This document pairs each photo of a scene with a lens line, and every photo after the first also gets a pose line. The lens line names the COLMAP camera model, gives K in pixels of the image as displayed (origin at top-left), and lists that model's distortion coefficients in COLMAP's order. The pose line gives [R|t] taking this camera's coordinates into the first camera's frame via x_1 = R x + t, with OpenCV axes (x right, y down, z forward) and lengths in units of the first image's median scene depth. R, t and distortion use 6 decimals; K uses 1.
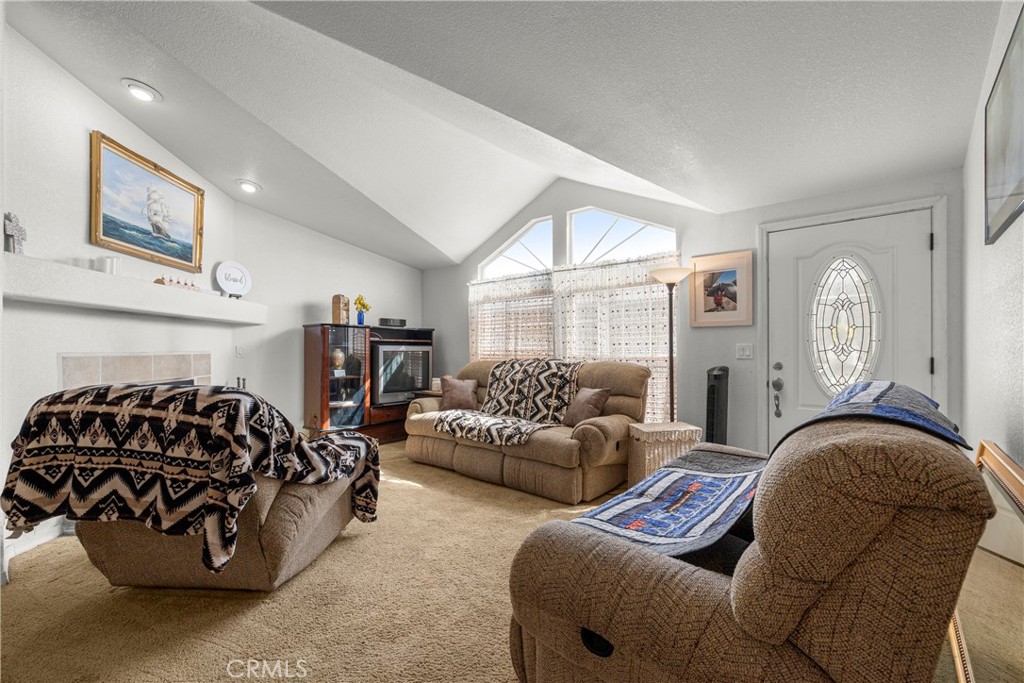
lens RADIAL K [[437.3, 0, 518.7], [0, 437.3, 343.5], [0, 0, 1]] dist [-0.000563, 0.000371]
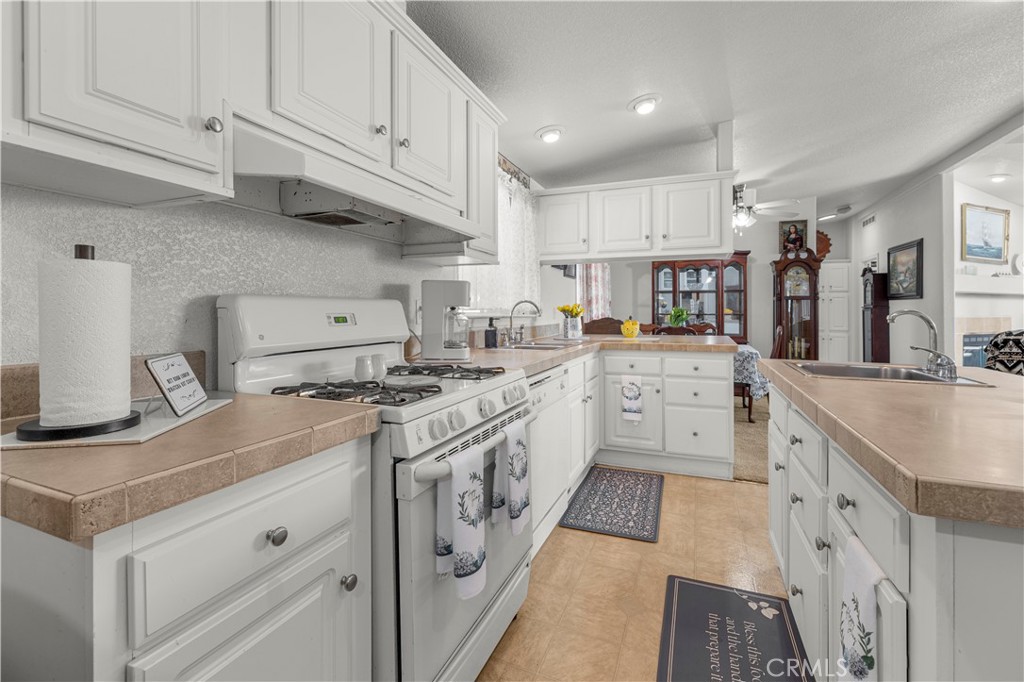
lens RADIAL K [[446.2, 0, 509.0], [0, 446.2, 310.8], [0, 0, 1]] dist [0.000680, -0.000441]
pose [[0.301397, -0.002033, -0.953496, 0.284476], [0.009779, 0.999952, 0.000960, -0.020194], [0.953448, -0.009613, 0.301403, -1.353526]]
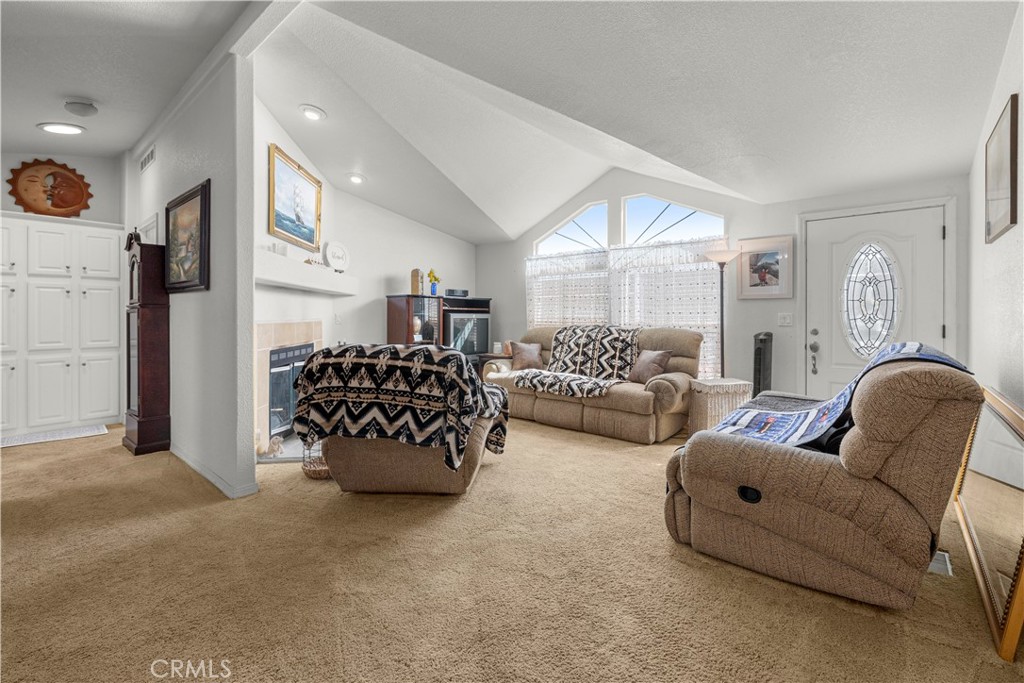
lens RADIAL K [[446.2, 0, 509.0], [0, 446.2, 311.3], [0, 0, 1]] dist [0.000680, -0.000441]
pose [[0.999983, 0.000698, -0.005790, -0.244617], [-0.000674, 0.999991, 0.004170, -0.010024], [0.005793, -0.004166, 0.999975, -0.238568]]
